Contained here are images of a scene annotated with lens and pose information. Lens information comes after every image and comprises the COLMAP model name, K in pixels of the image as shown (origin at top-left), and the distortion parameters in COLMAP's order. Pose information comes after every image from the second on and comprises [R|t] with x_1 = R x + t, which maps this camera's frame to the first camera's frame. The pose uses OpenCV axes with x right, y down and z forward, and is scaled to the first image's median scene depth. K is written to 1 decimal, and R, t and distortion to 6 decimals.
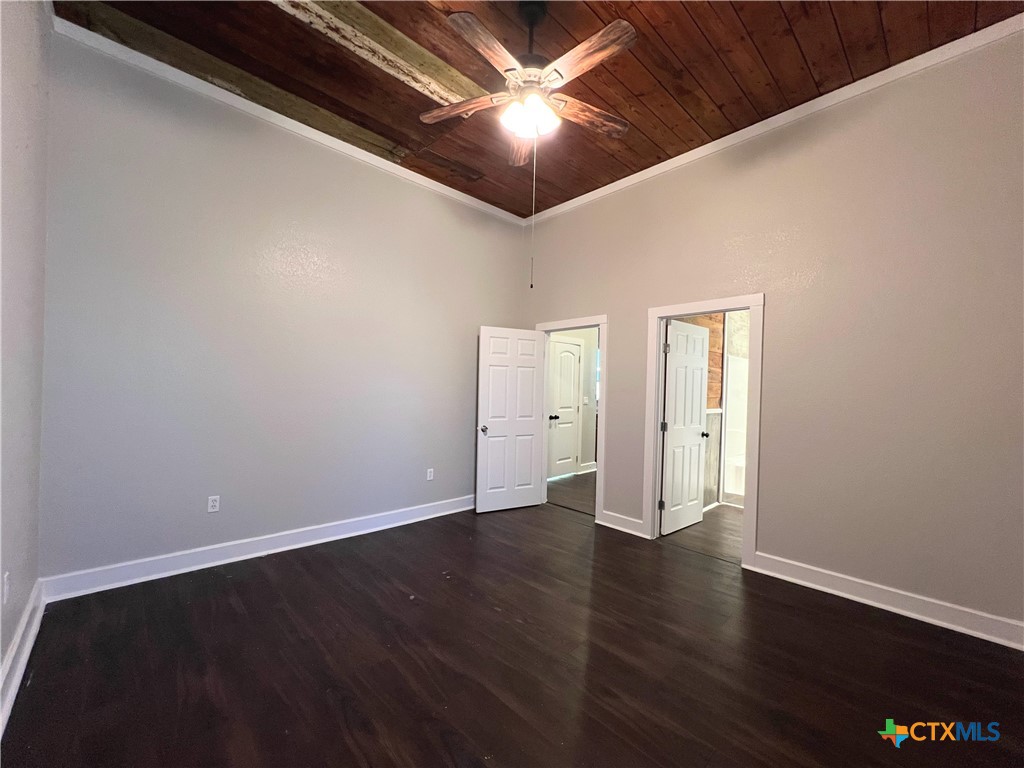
lens RADIAL K [[408.7, 0, 512.7], [0, 408.7, 384.7], [0, 0, 1]] dist [-0.000718, 0.000384]
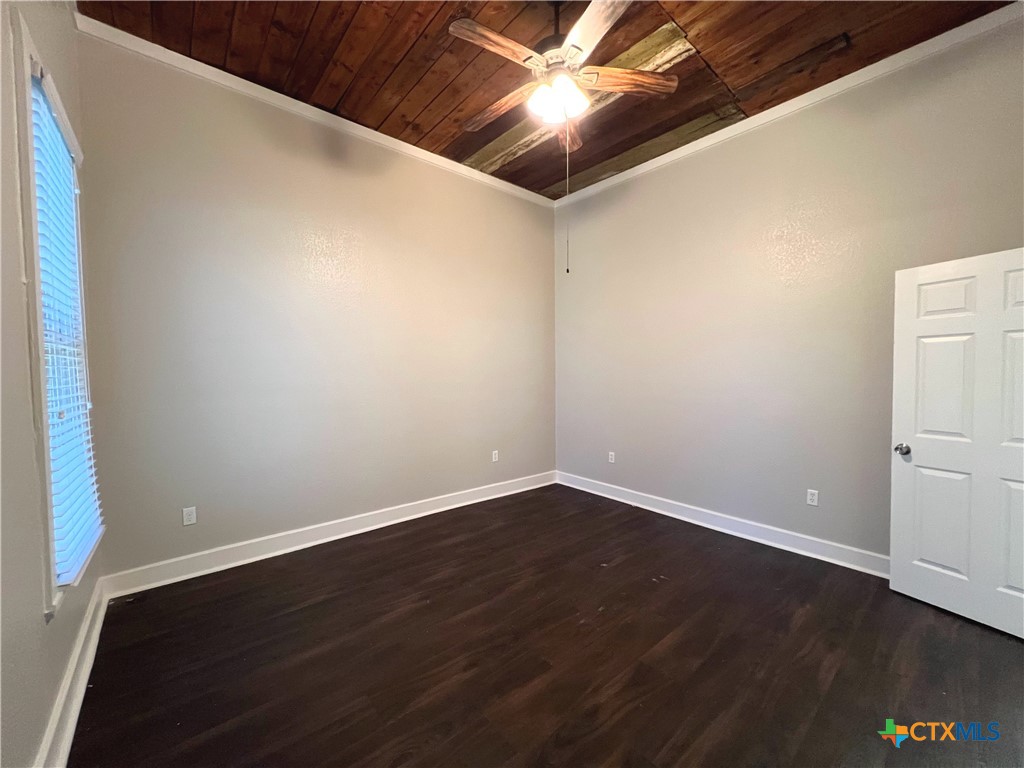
lens RADIAL K [[408.7, 0, 513.3], [0, 408.7, 384.9], [0, 0, 1]] dist [-0.000718, 0.000384]
pose [[-0.048580, 0.007362, -0.998792, 0.692764], [0.007782, 0.999945, 0.006992, 0.011216], [0.998789, -0.007433, -0.048634, 0.630701]]
